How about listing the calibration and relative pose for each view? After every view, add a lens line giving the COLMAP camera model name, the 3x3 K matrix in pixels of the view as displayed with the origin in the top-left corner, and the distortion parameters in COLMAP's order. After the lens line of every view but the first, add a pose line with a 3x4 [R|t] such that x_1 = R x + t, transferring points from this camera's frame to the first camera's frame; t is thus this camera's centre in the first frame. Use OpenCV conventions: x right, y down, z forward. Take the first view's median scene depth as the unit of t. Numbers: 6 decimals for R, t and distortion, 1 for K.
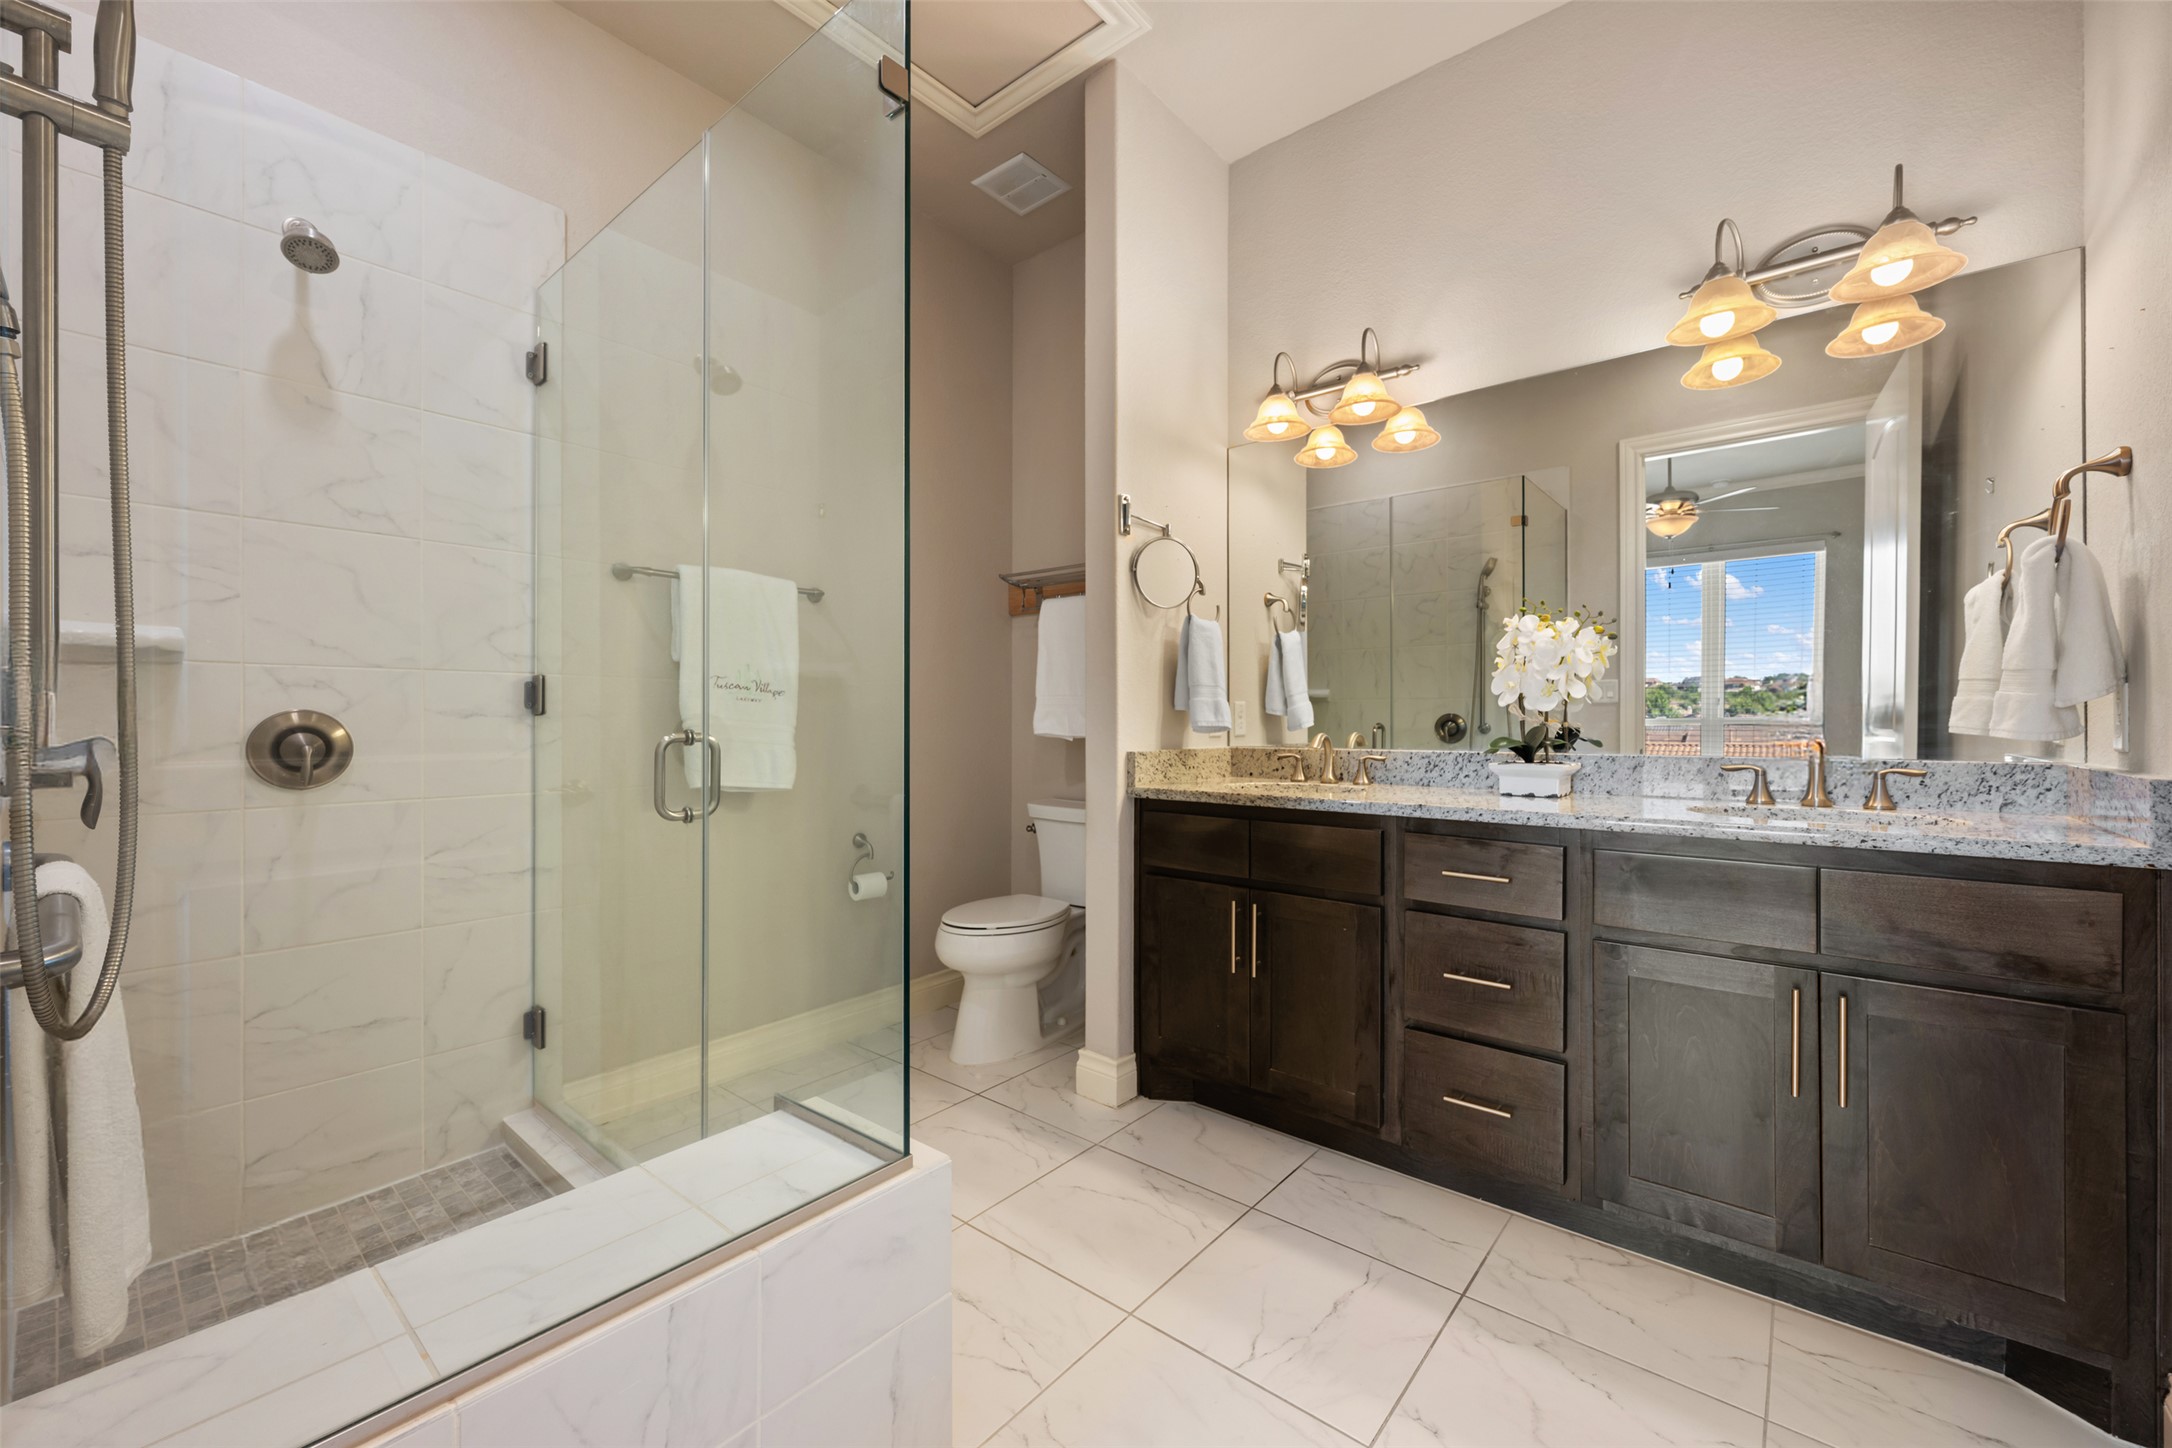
lens RADIAL K [[857.3, 0, 1082.8], [0, 857.3, 725.0], [0, 0, 1]] dist [-0.001922, 0.000029]
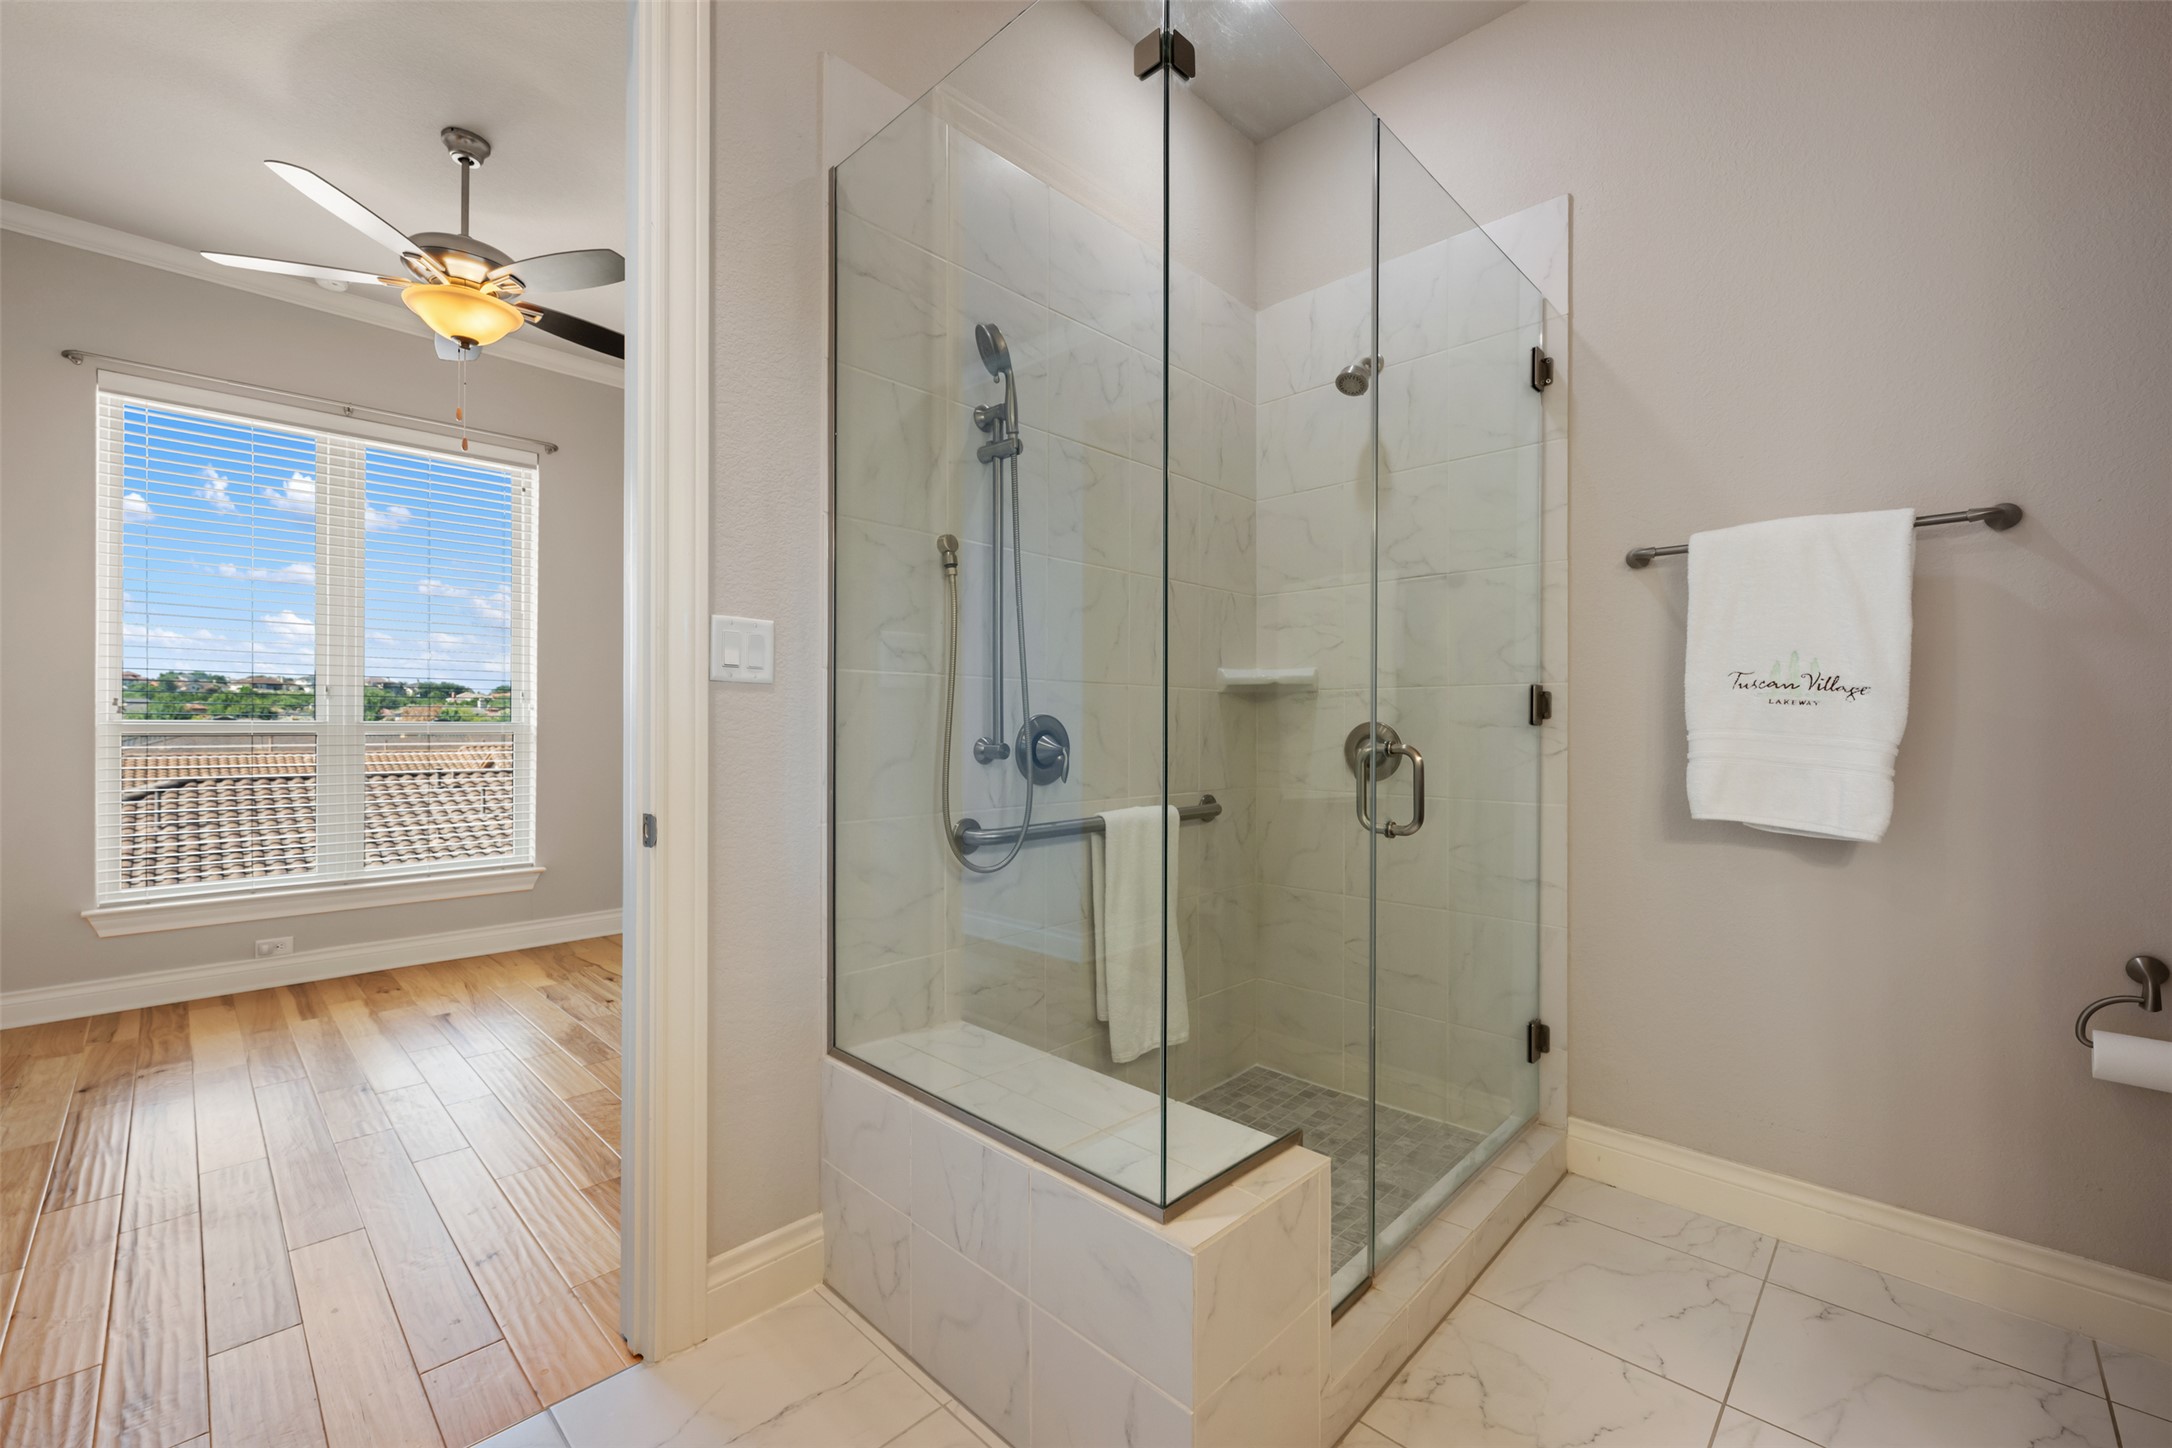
lens RADIAL K [[888.2, 0, 1091.4], [0, 888.2, 726.9], [0, 0, 1]] dist [0.000411, -0.000081]
pose [[-0.068946, 0.000844, -0.997620, 0.420406], [-0.008990, 0.999959, 0.001467, -0.006513], [0.997580, 0.009070, -0.068935, 0.554888]]
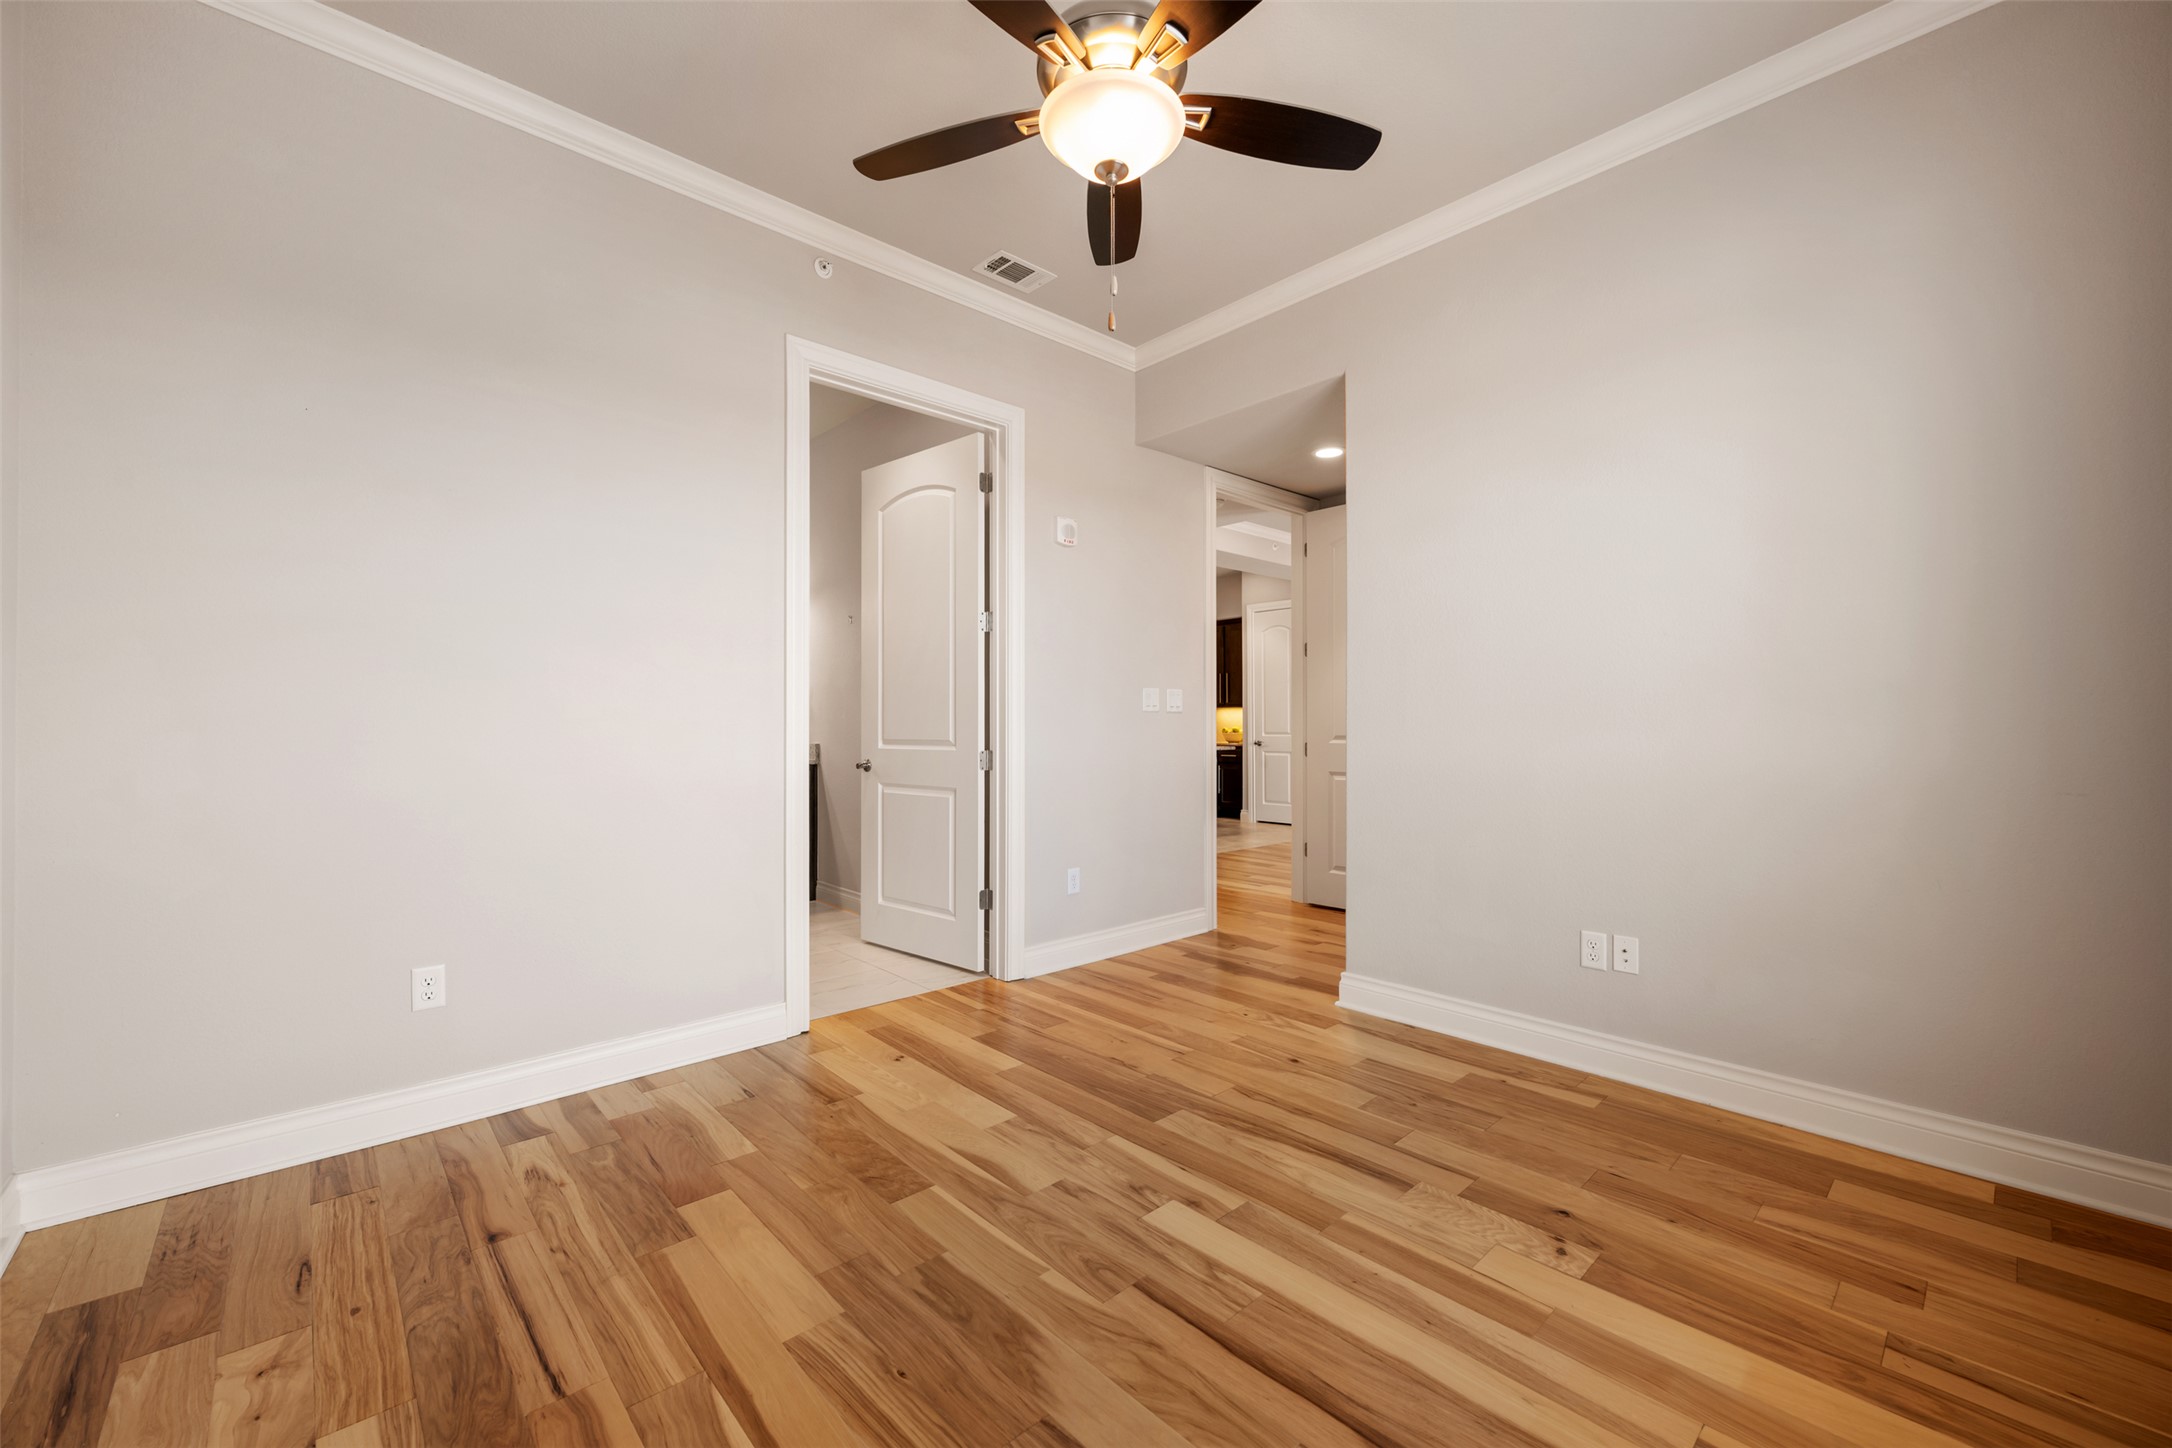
lens RADIAL K [[857.3, 0, 1082.8], [0, 857.3, 725.0], [0, 0, 1]] dist [-0.001922, 0.000029]
pose [[0.130912, 0.002945, 0.991390, -1.620344], [0.006488, 0.999972, -0.003827, -0.002567], [-0.991373, 0.006933, 0.130889, -0.512262]]
